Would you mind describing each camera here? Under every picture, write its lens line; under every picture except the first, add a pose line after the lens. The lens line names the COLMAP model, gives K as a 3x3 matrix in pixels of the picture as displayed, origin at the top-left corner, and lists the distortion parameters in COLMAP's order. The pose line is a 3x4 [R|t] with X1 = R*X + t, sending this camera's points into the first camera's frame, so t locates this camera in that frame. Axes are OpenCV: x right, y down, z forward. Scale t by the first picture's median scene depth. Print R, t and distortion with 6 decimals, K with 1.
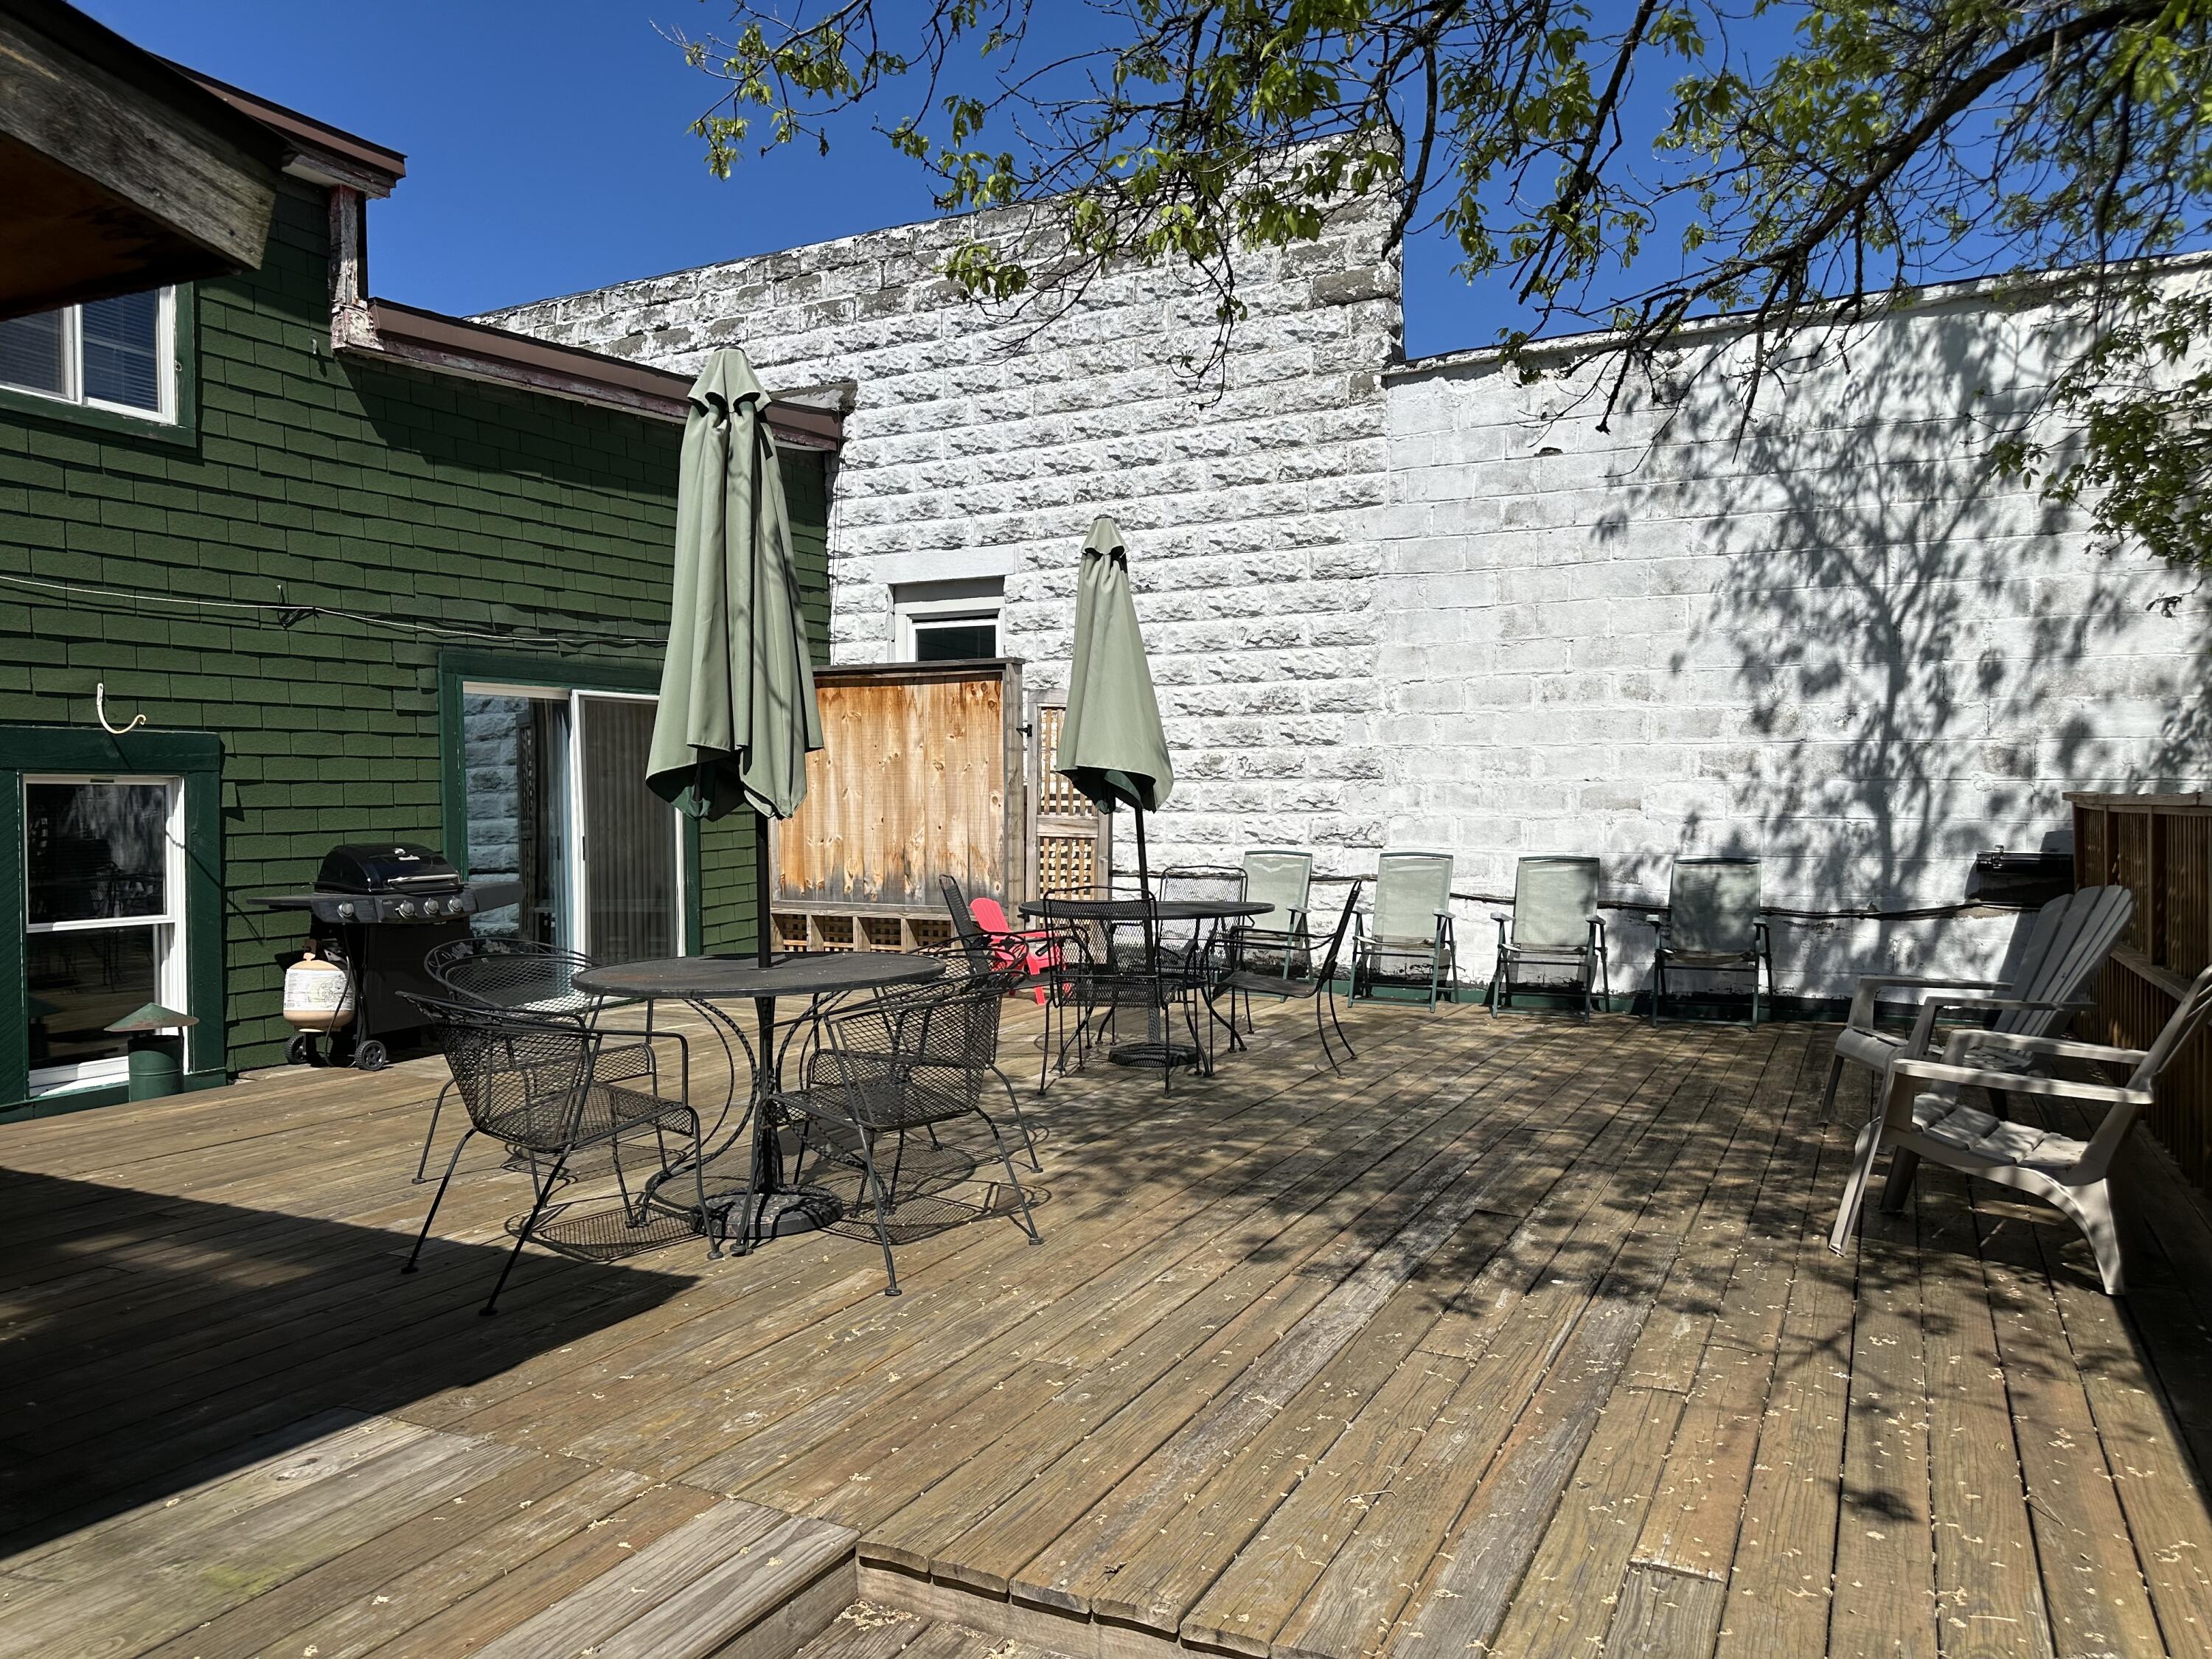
lens RADIAL K [[1548.1, 0, 1097.5], [0, 1548.1, 825.2], [0, 0, 1]] dist [0.060291, -0.083727]
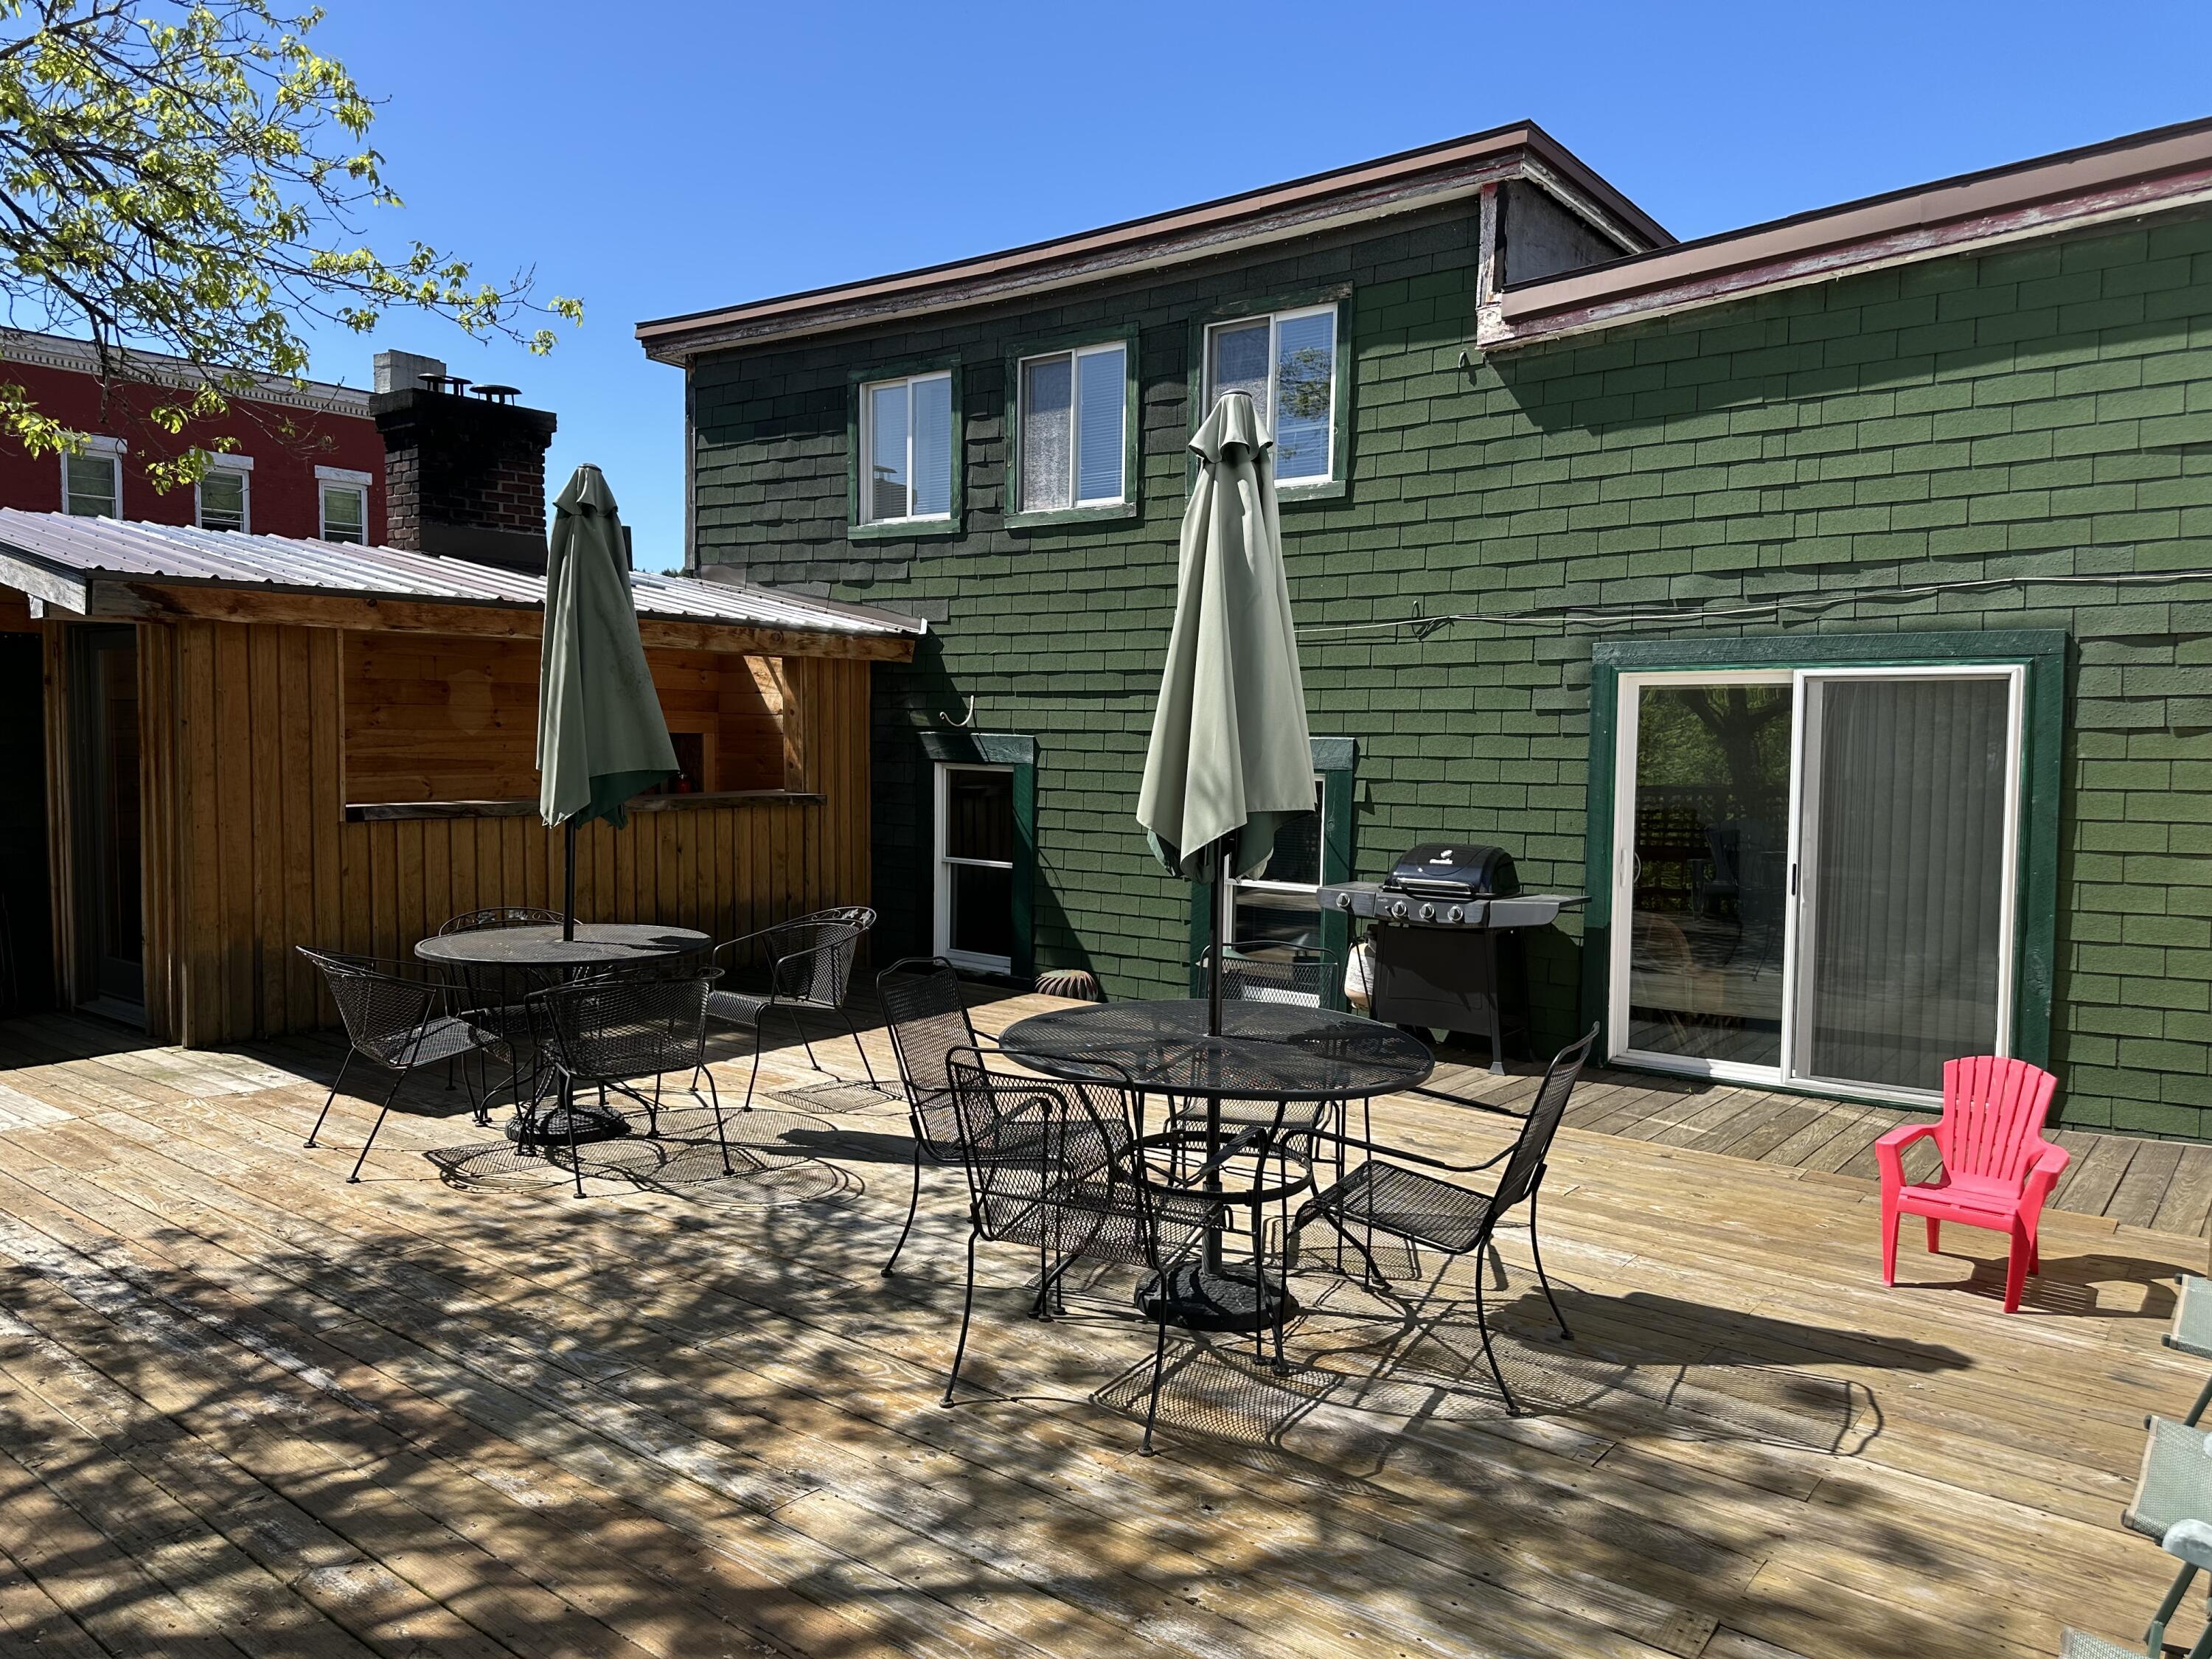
lens RADIAL K [[1558.3, 0, 1108.0], [0, 1558.3, 808.3], [0, 0, 1]] dist [0.170126, -0.204353]
pose [[-0.193957, 0.059614, -0.979197, 0.600855], [-0.028997, 0.997367, 0.066464, -0.075793], [0.980581, 0.041285, -0.191718, 1.006863]]
